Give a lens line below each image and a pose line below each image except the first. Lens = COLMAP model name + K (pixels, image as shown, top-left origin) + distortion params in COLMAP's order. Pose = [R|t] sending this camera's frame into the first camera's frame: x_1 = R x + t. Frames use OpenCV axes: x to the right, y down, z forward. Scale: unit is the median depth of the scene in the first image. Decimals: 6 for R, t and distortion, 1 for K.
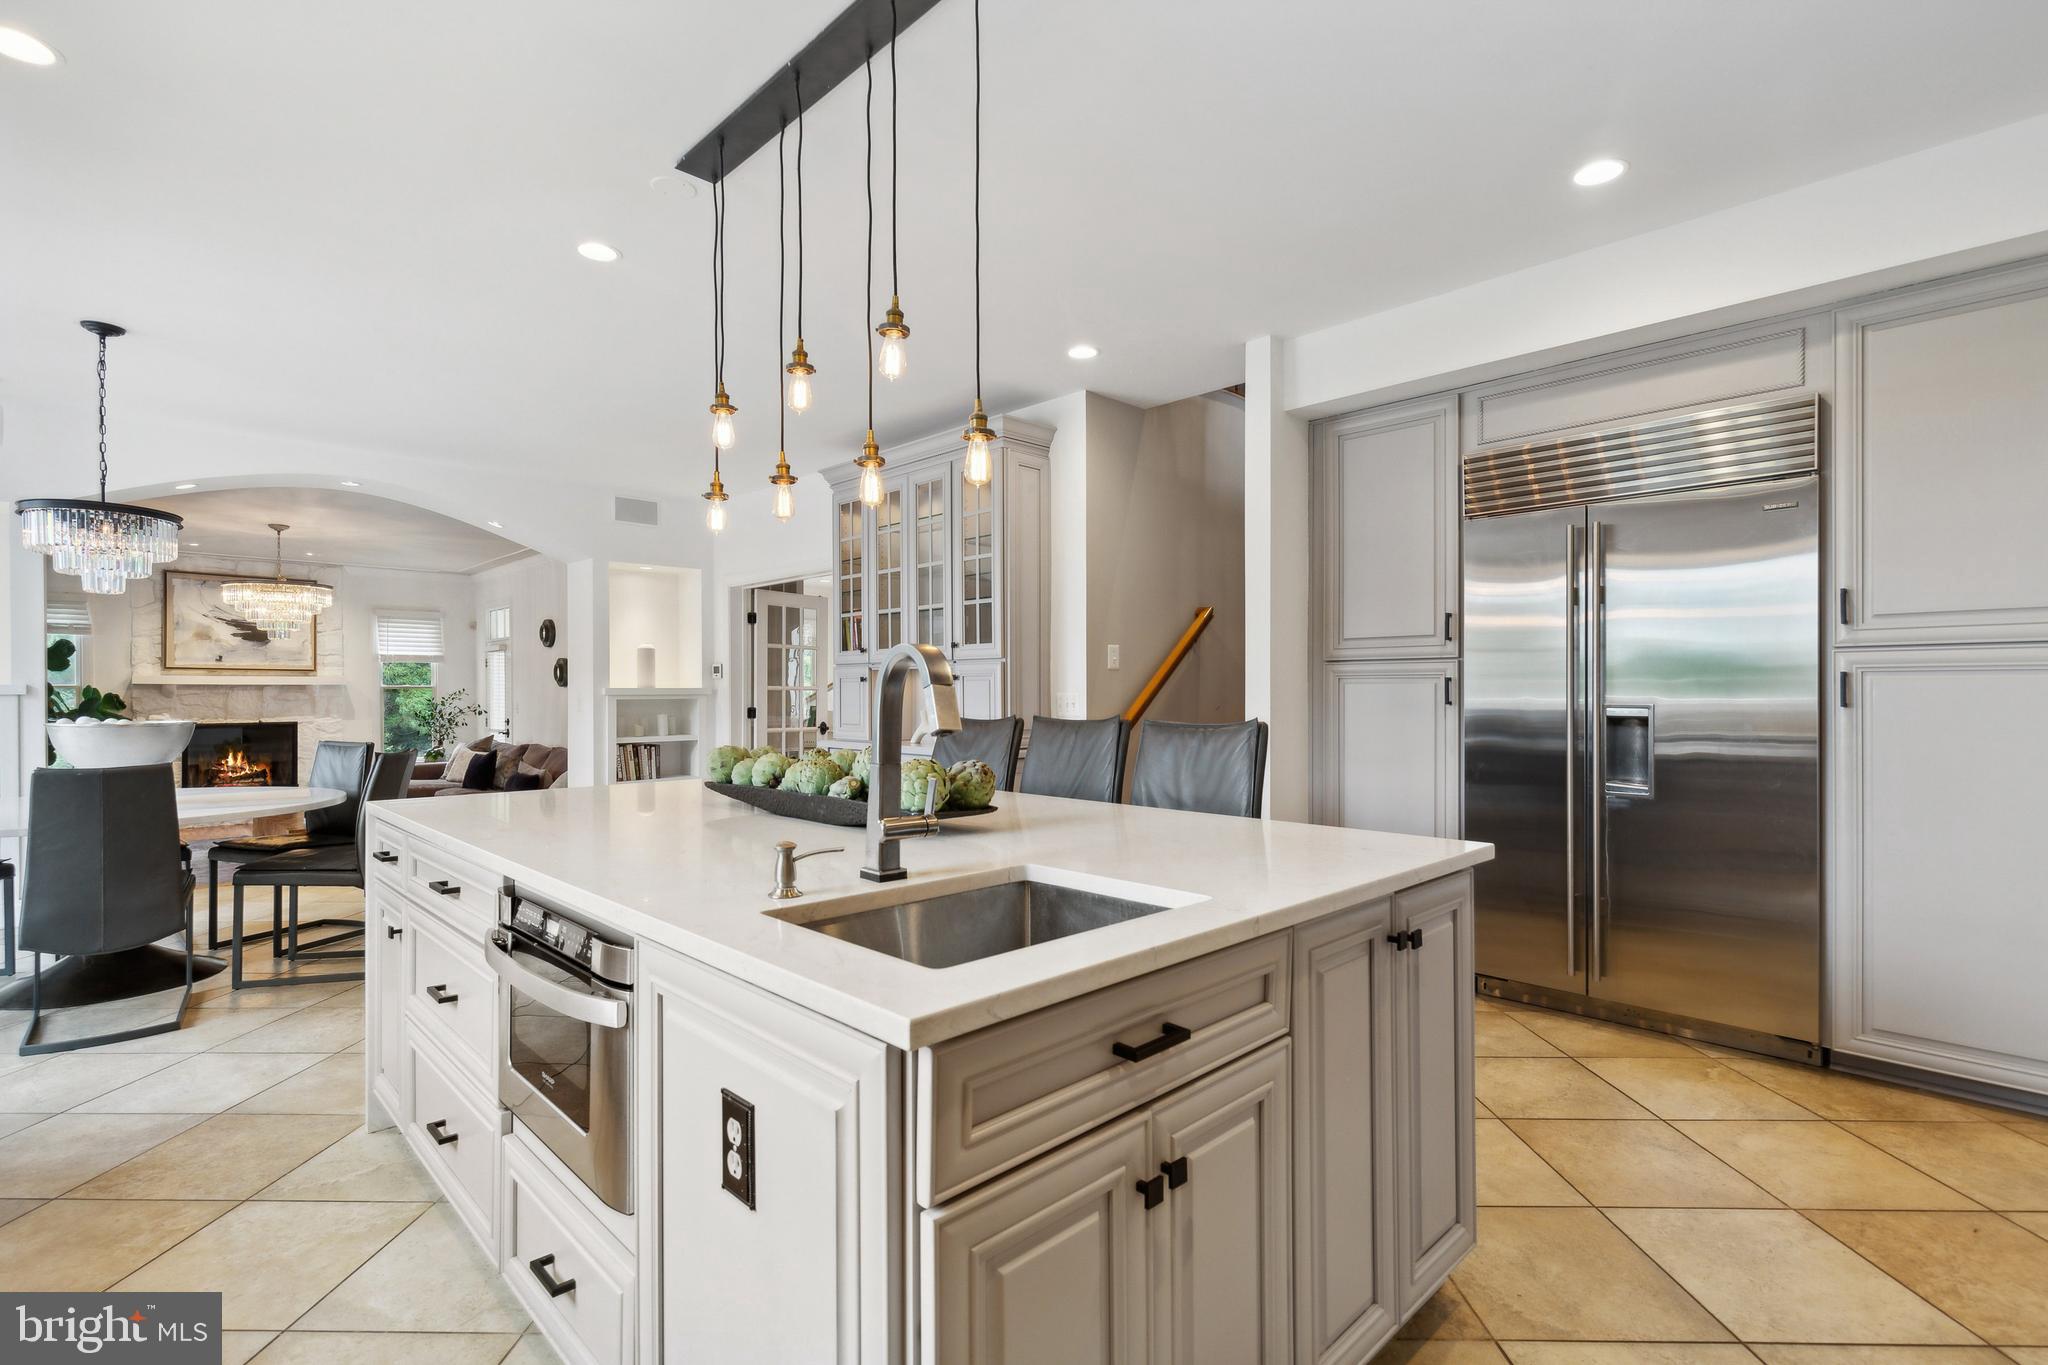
lens RADIAL K [[938.7, 0, 1016.4], [0, 938.7, 697.6], [0, 0, 1]] dist [0.007590, 0.000205]
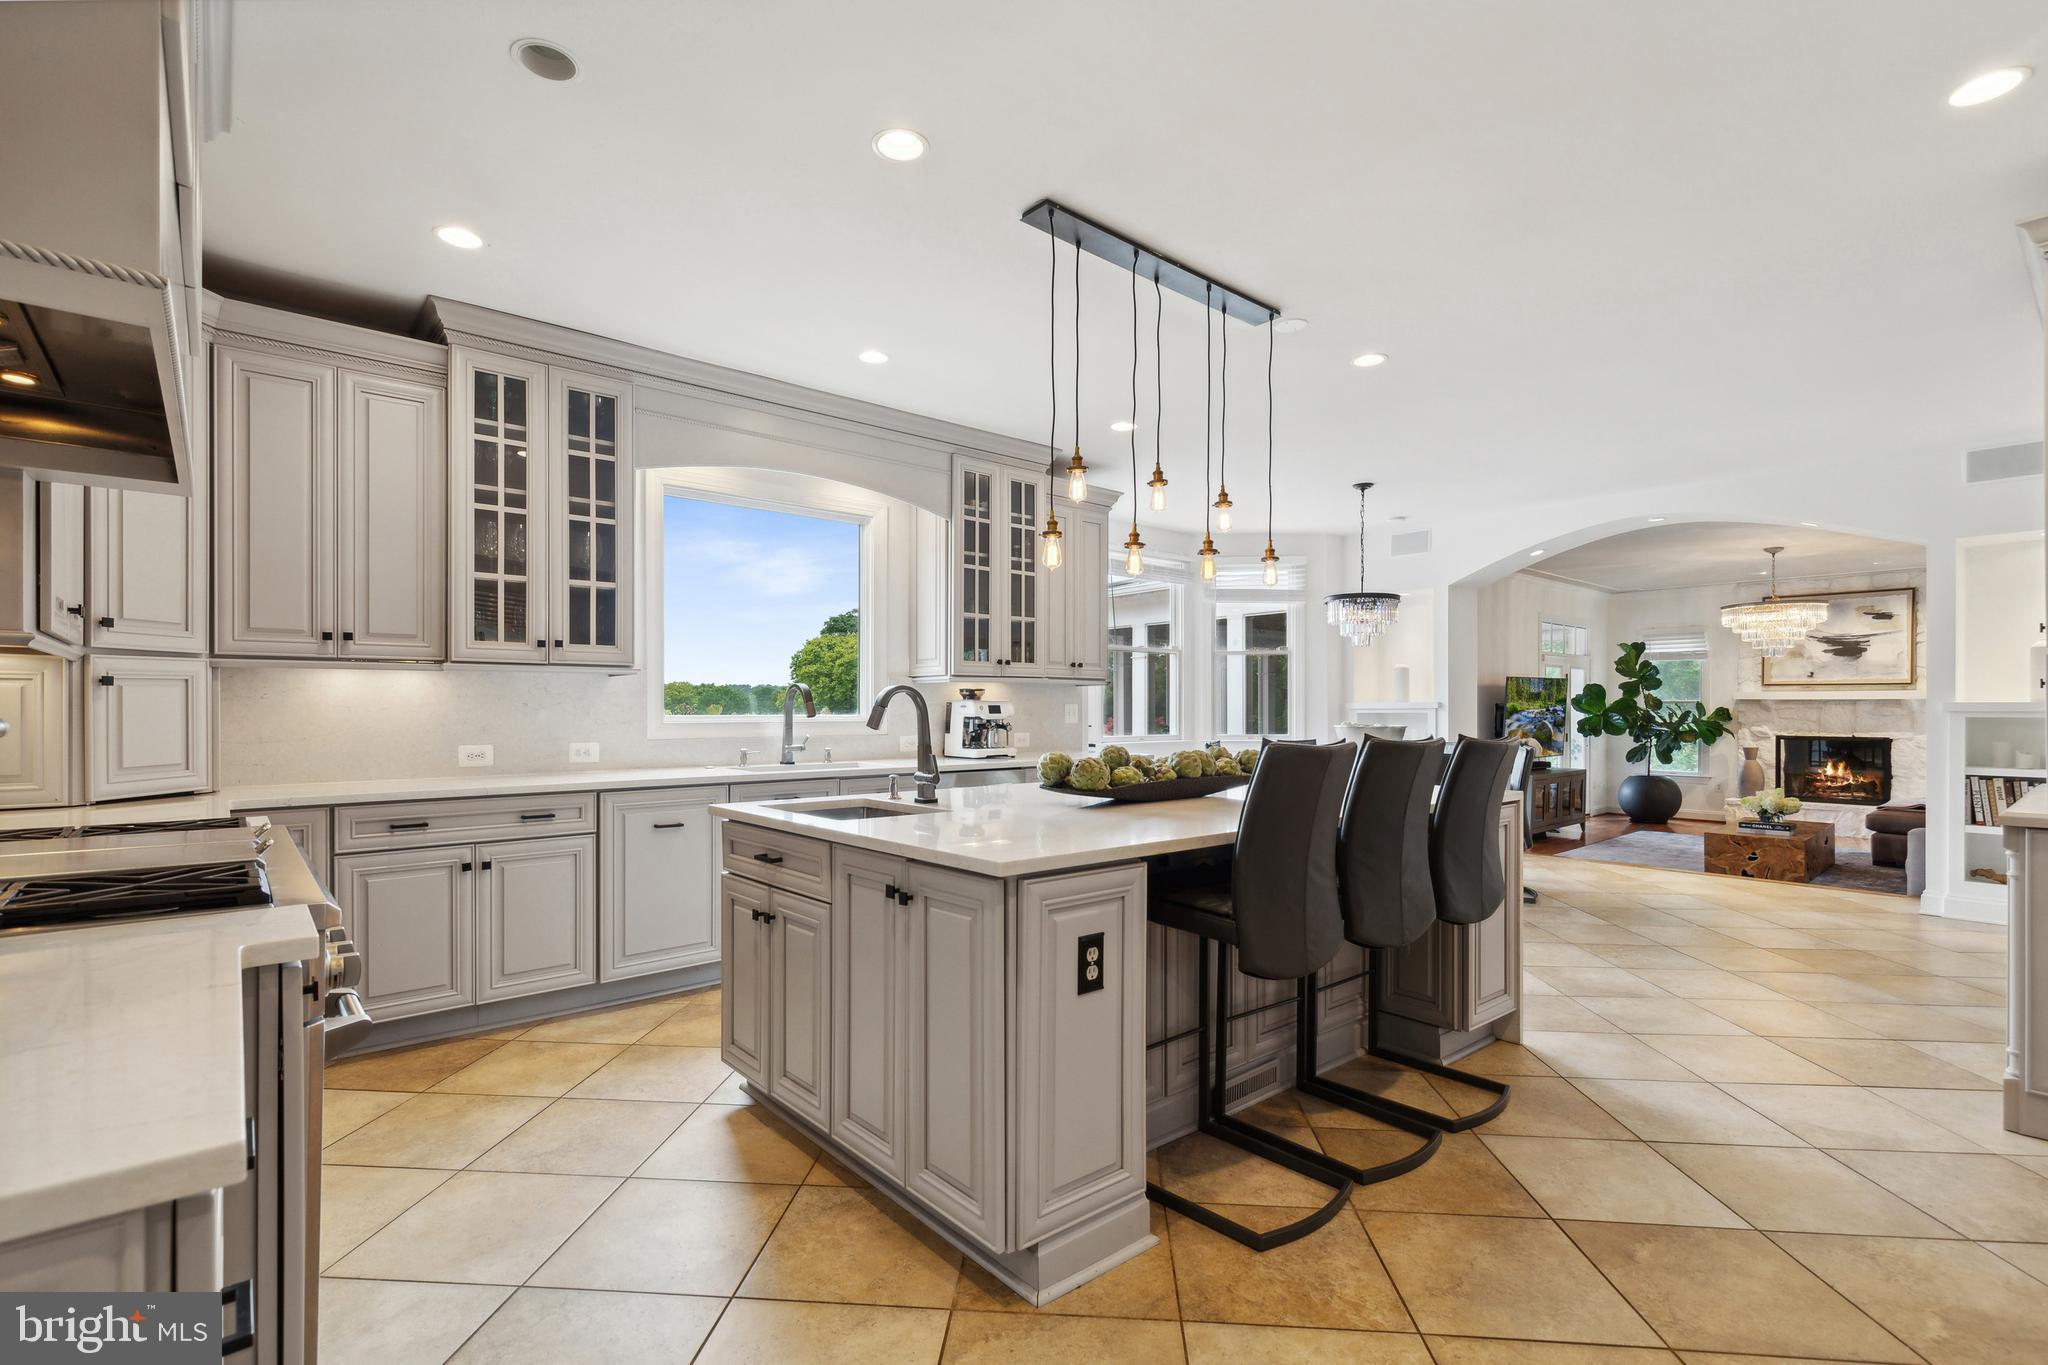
lens RADIAL K [[938.7, 0, 1016.4], [0, 938.7, 697.6], [0, 0, 1]] dist [0.007590, 0.000205]
pose [[-0.064300, -0.006351, -0.997910, 0.257812], [-0.009385, 0.999939, -0.005760, -0.001576], [0.997886, 0.008995, -0.064356, 0.182844]]
